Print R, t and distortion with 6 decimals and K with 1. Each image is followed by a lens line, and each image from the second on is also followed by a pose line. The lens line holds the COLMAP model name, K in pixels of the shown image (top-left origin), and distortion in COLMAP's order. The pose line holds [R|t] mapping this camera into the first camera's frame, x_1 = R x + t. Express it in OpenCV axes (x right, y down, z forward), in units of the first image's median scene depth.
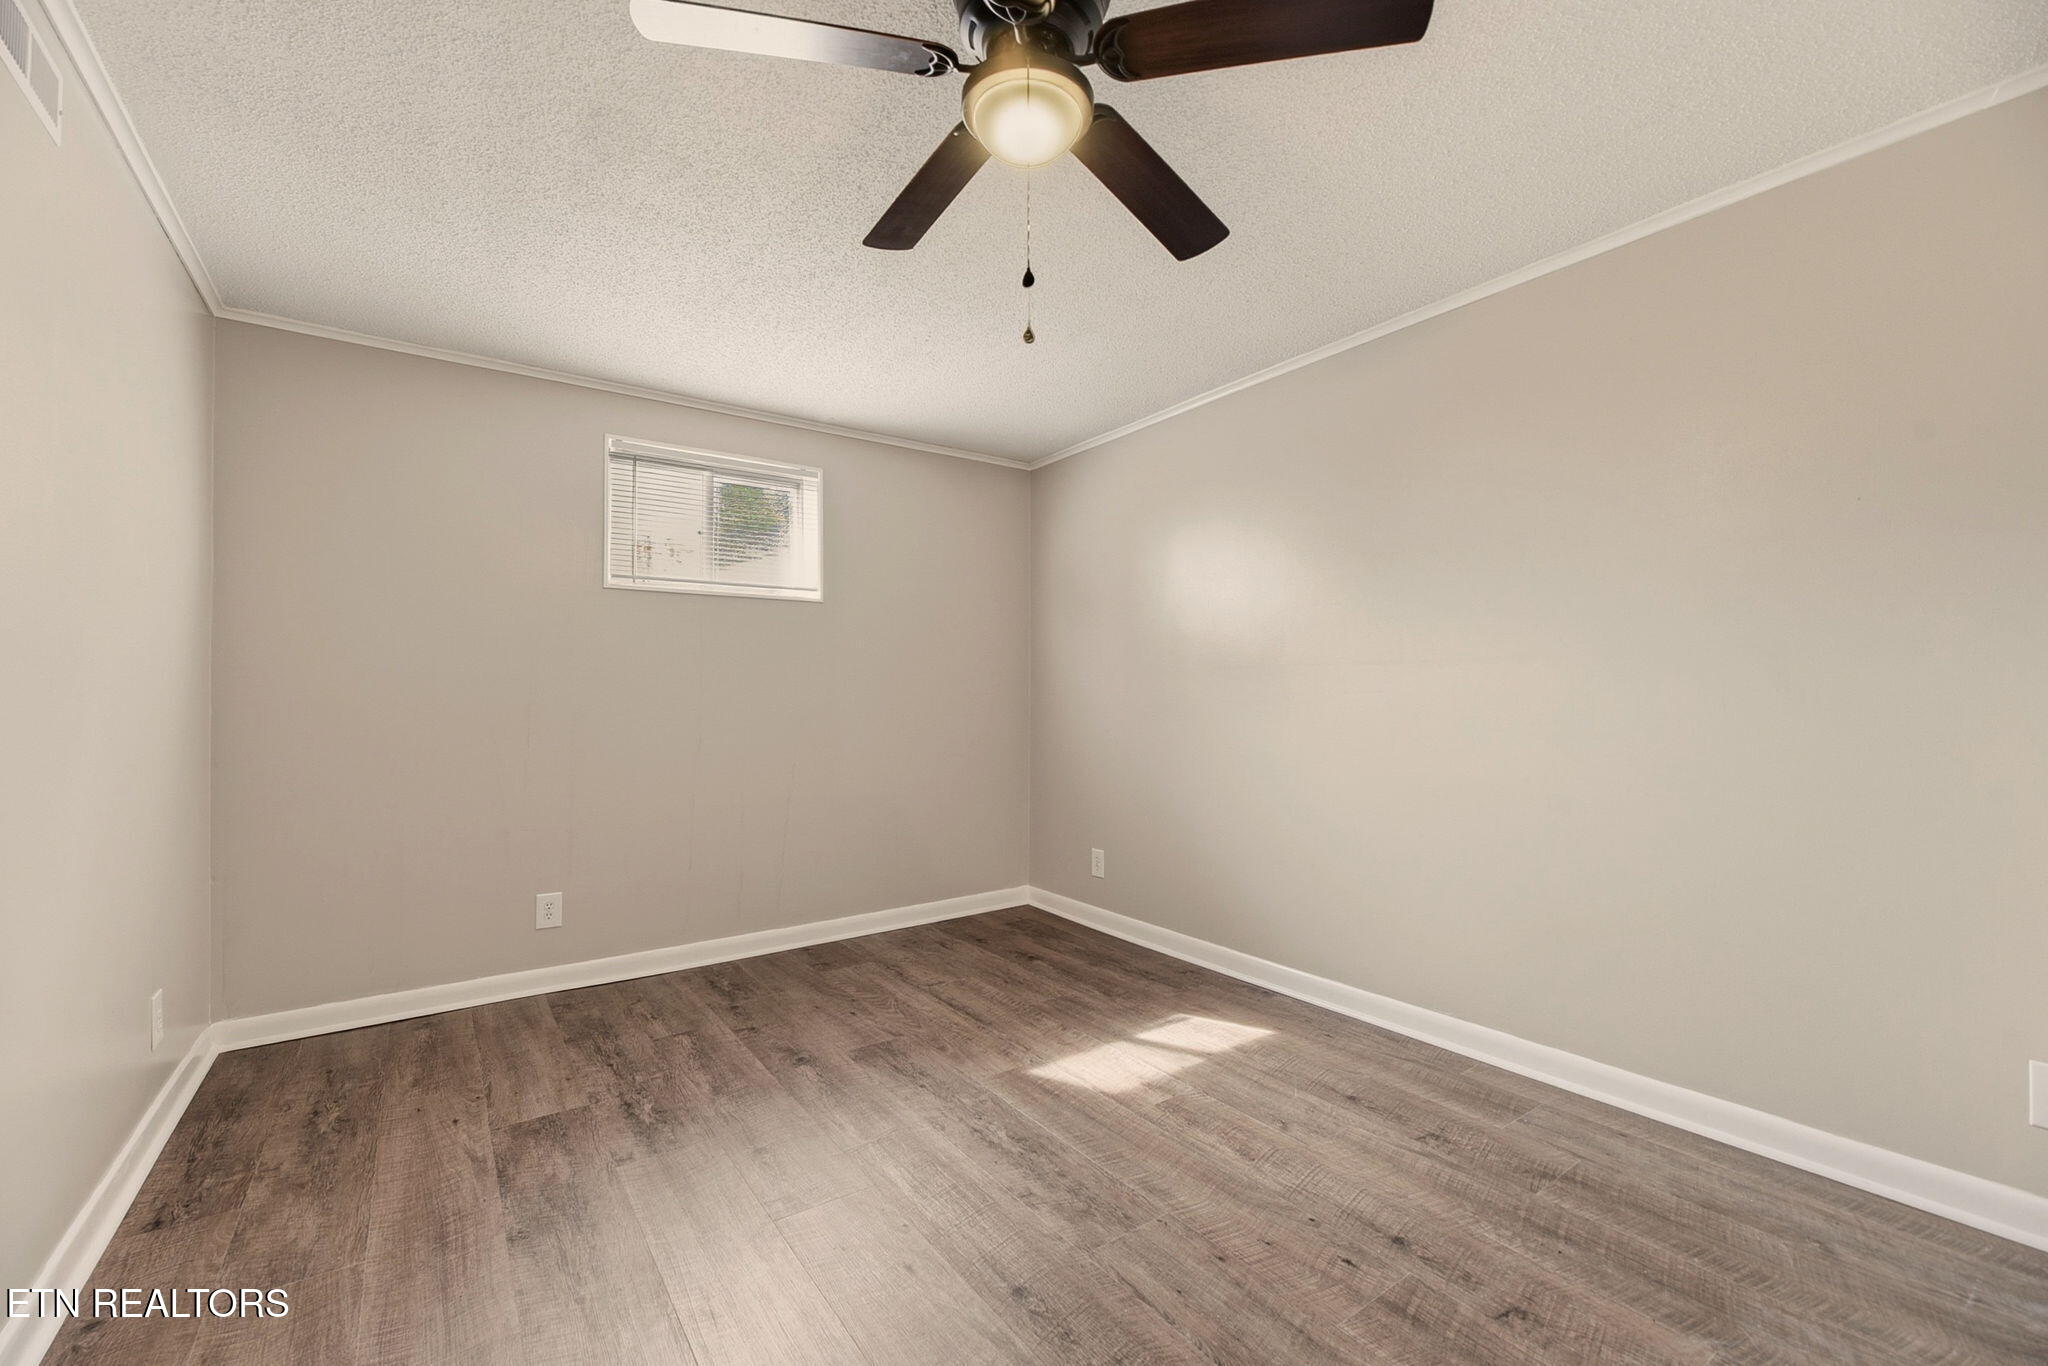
lens RADIAL K [[846.1, 0, 1016.4], [0, 846.1, 699.6], [0, 0, 1]] dist [-0.001793, -0.000305]
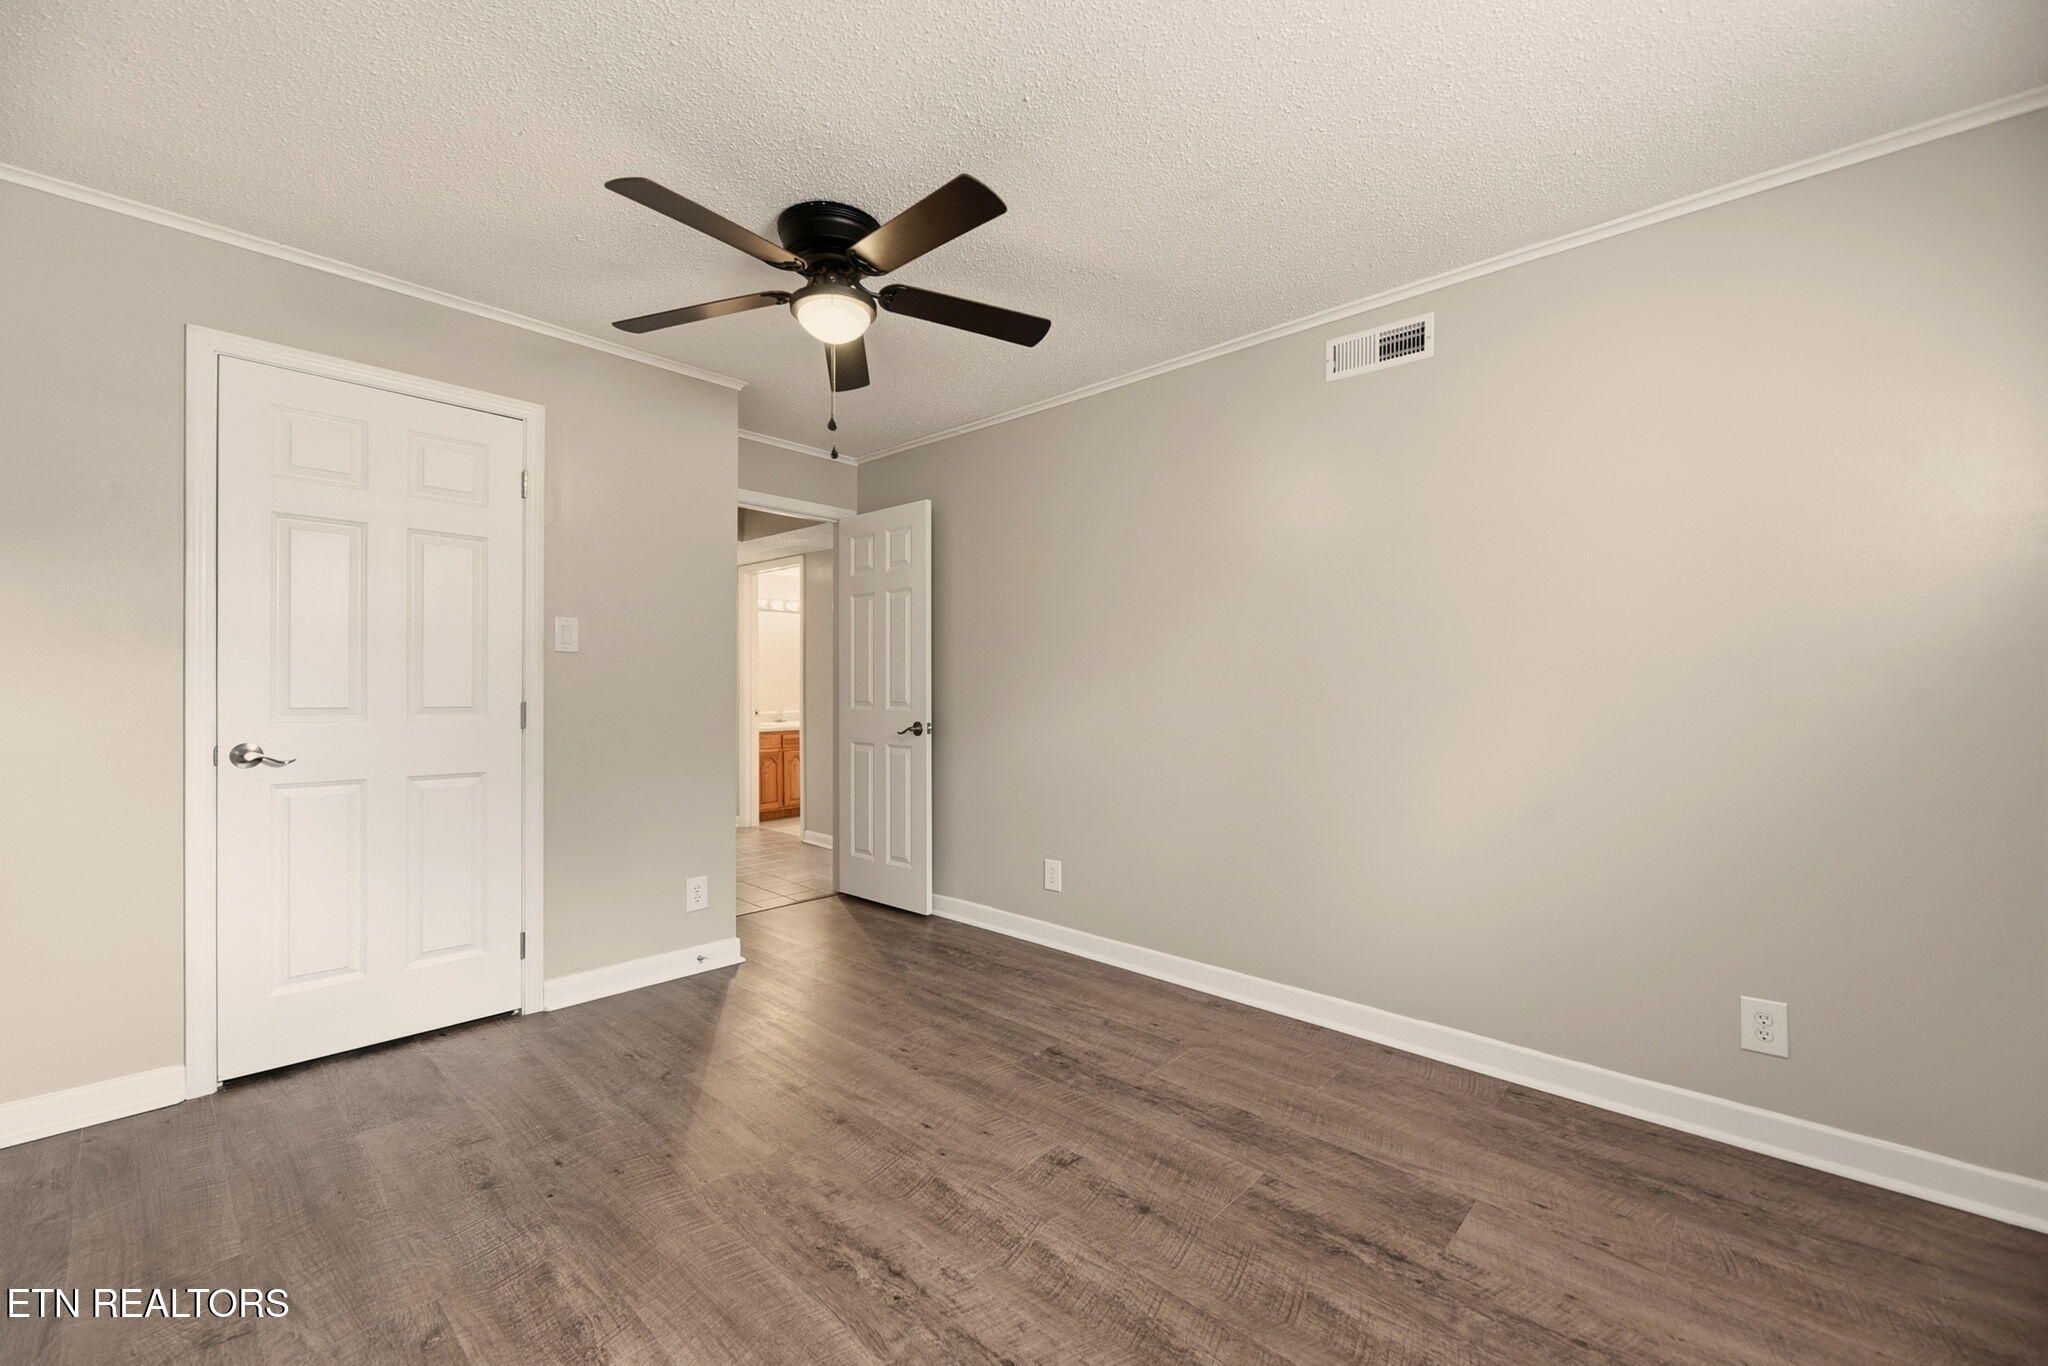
lens RADIAL K [[846.1, 0, 1016.4], [0, 846.1, 699.6], [0, 0, 1]] dist [-0.001793, -0.000305]
pose [[-0.979618, 0.001823, -0.200861, -0.001066], [-0.000954, 0.999905, 0.013728, -0.003340], [0.200867, 0.013640, -0.979524, 1.815021]]
